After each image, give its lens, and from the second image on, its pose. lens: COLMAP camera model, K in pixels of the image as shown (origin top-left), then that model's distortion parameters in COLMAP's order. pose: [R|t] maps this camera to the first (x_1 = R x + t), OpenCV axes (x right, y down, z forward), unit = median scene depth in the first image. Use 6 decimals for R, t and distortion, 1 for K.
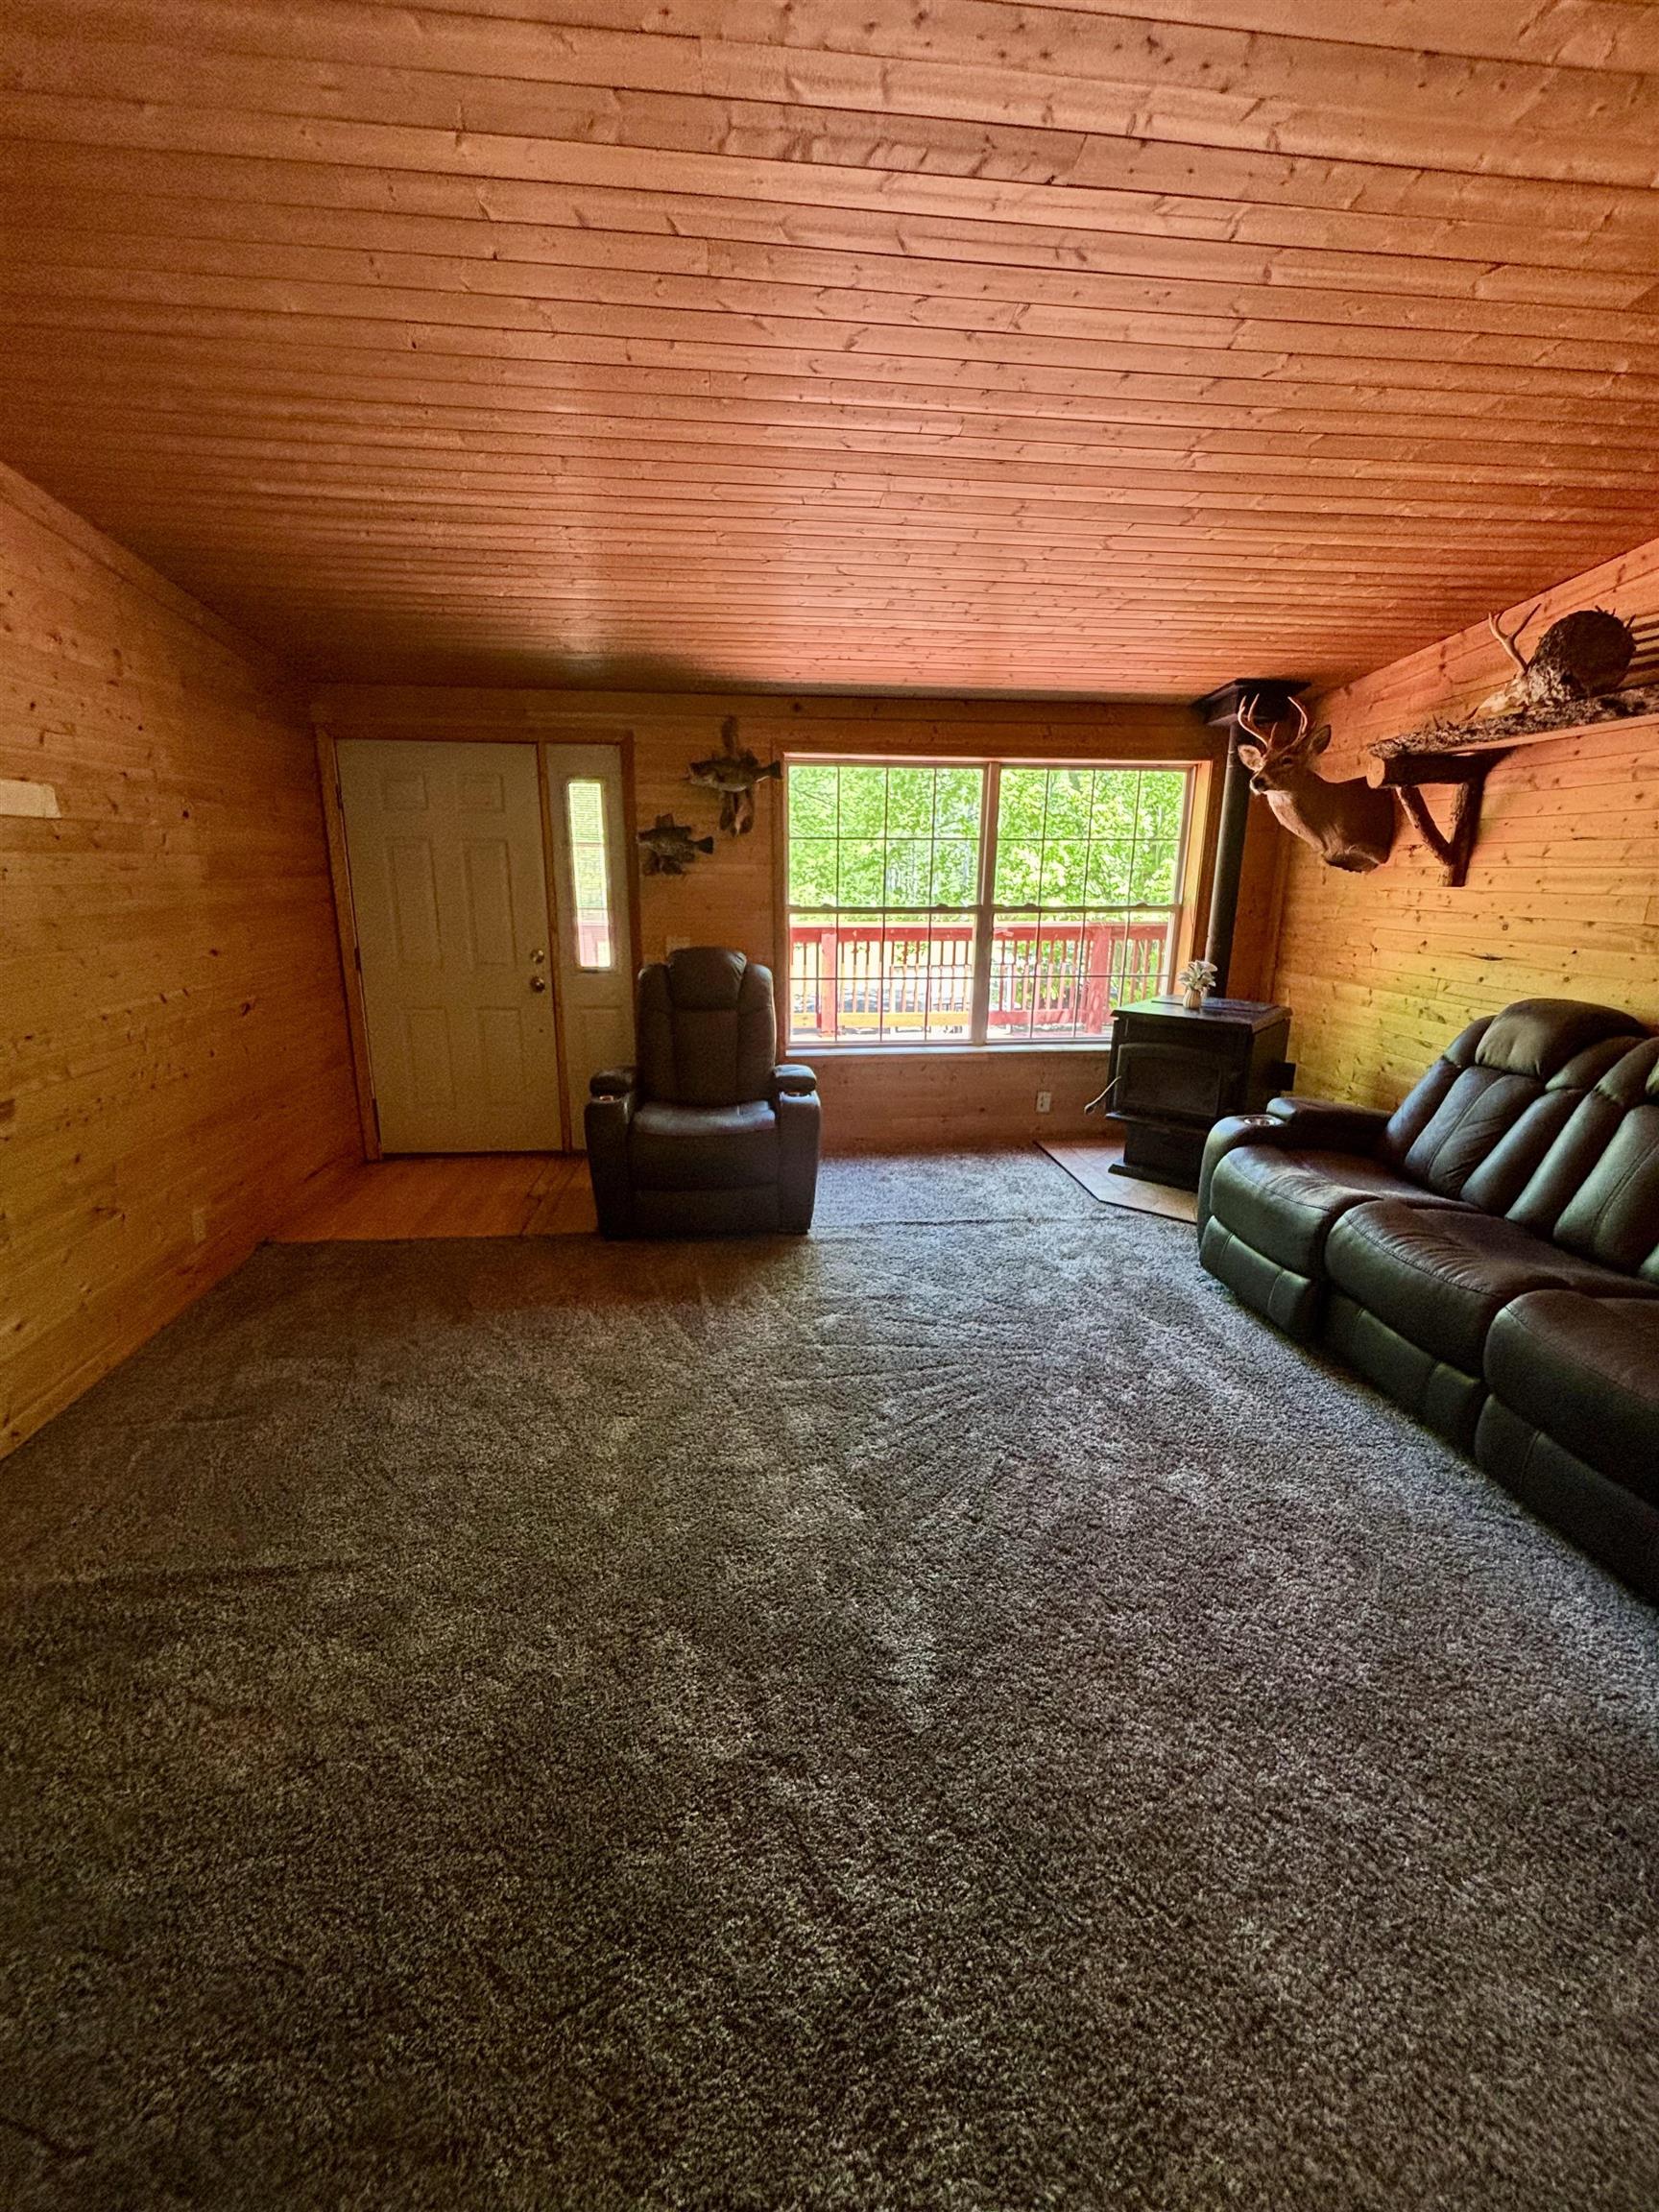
lens RADIAL K [[893.4, 0, 831.8], [0, 893.4, 1109.8], [0, 0, 1]] dist [-0.002375, 0.000845]
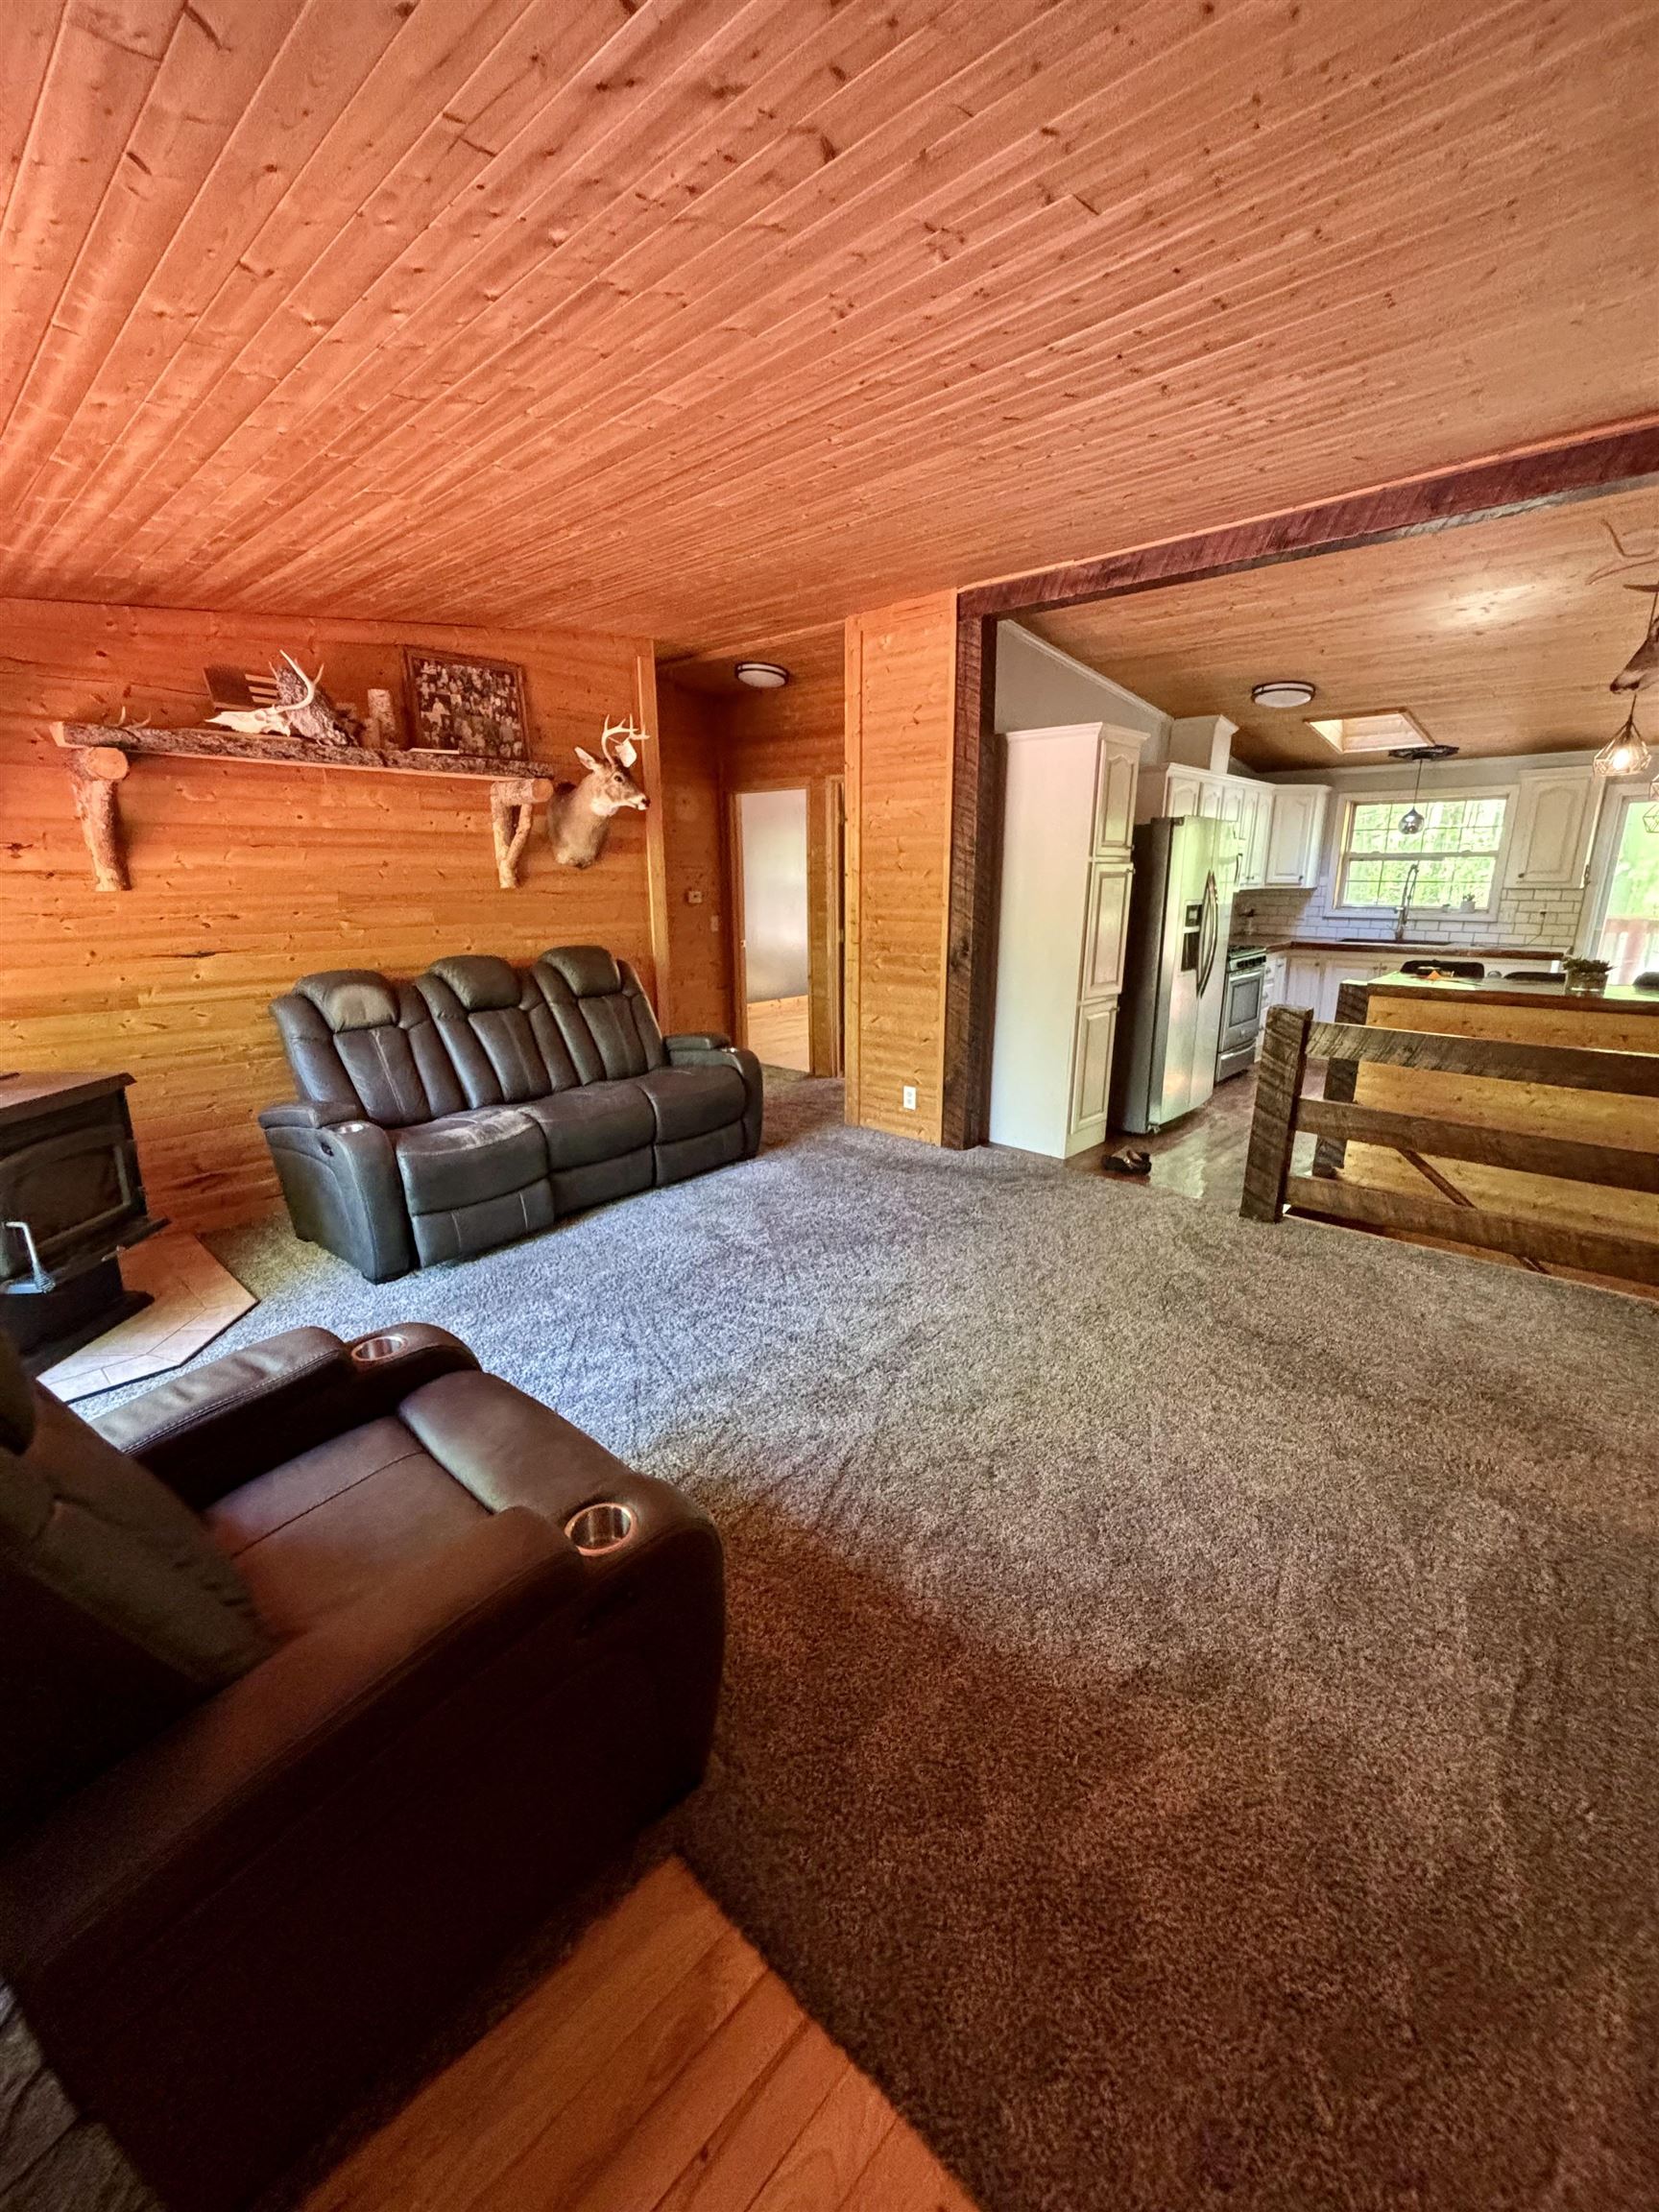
lens RADIAL K [[893.4, 0, 827.6], [0, 893.4, 1107.4], [0, 0, 1]] dist [-0.002375, 0.000845]
pose [[-0.653791, -0.205167, 0.728330, -0.527610], [0.188516, 0.888024, 0.419375, -0.292082], [-0.732816, 0.411485, -0.541905, 1.031329]]
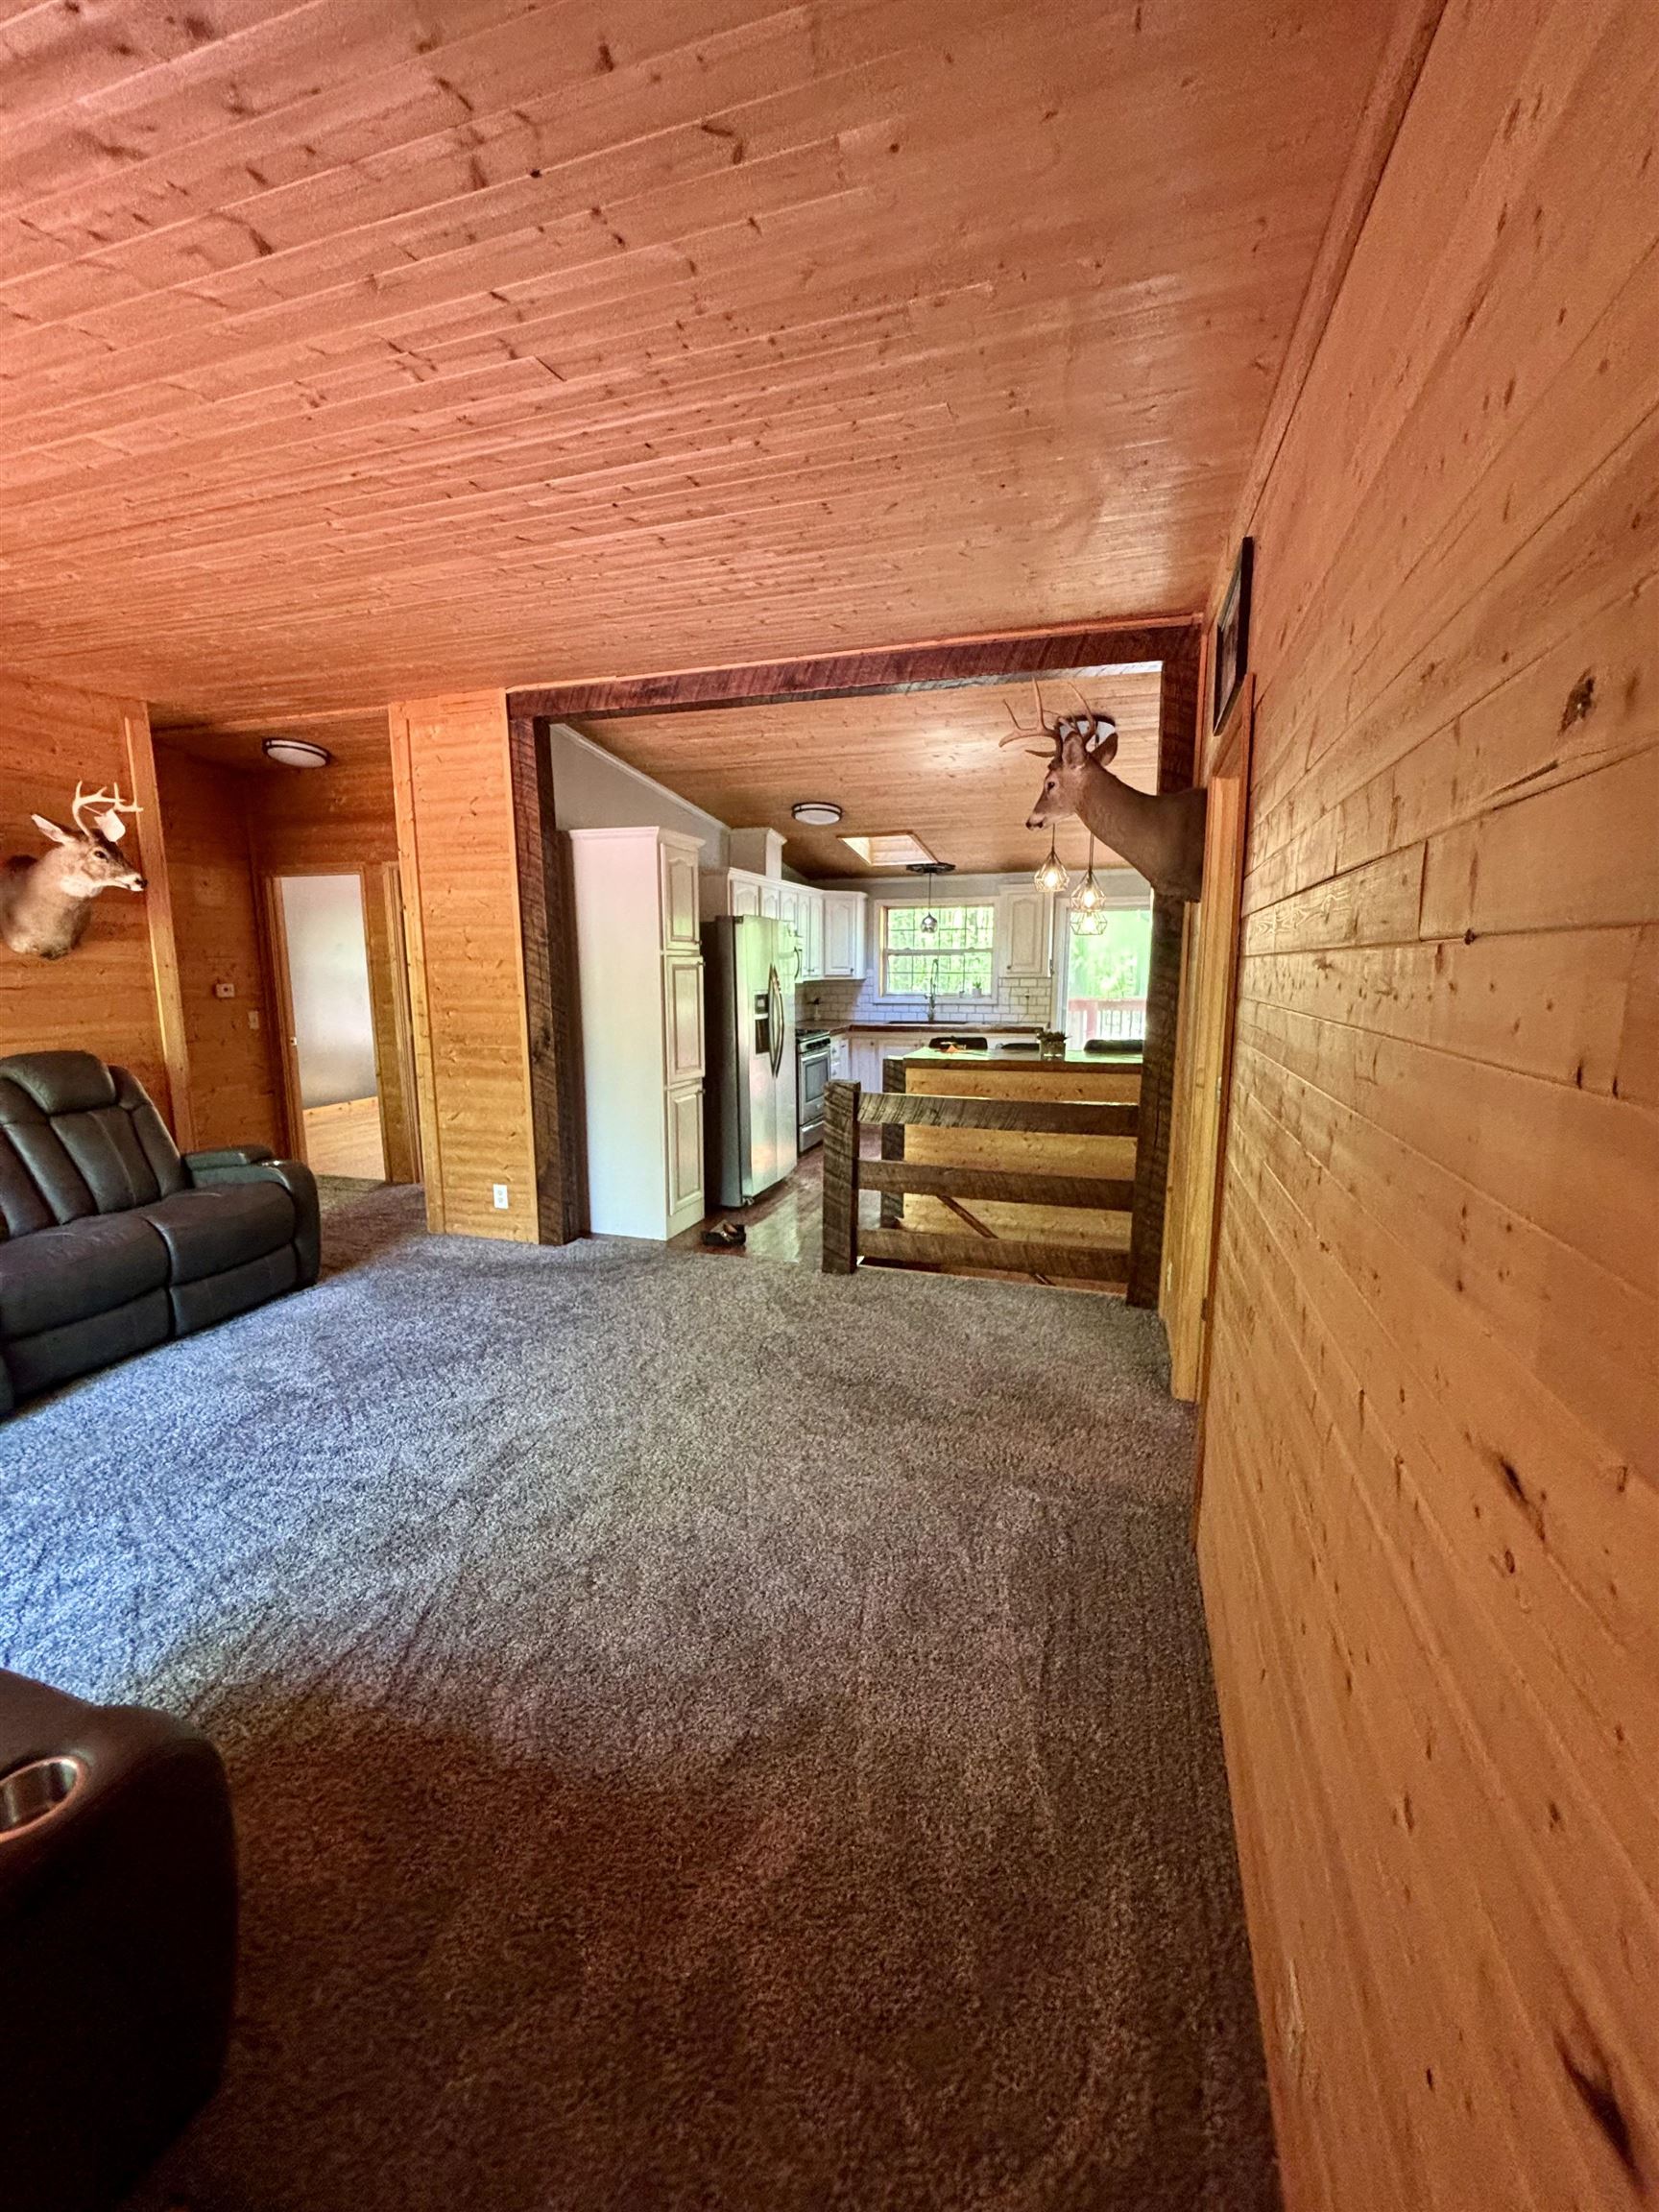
lens RADIAL K [[893.4, 0, 824.3], [0, 893.4, 1107.2], [0, 0, 1]] dist [-0.002375, 0.000845]
pose [[-0.908959, -0.079358, 0.409264, -0.558144], [0.095665, 0.915812, 0.390048, -0.287196], [-0.405762, 0.393690, -0.824843, 1.017259]]
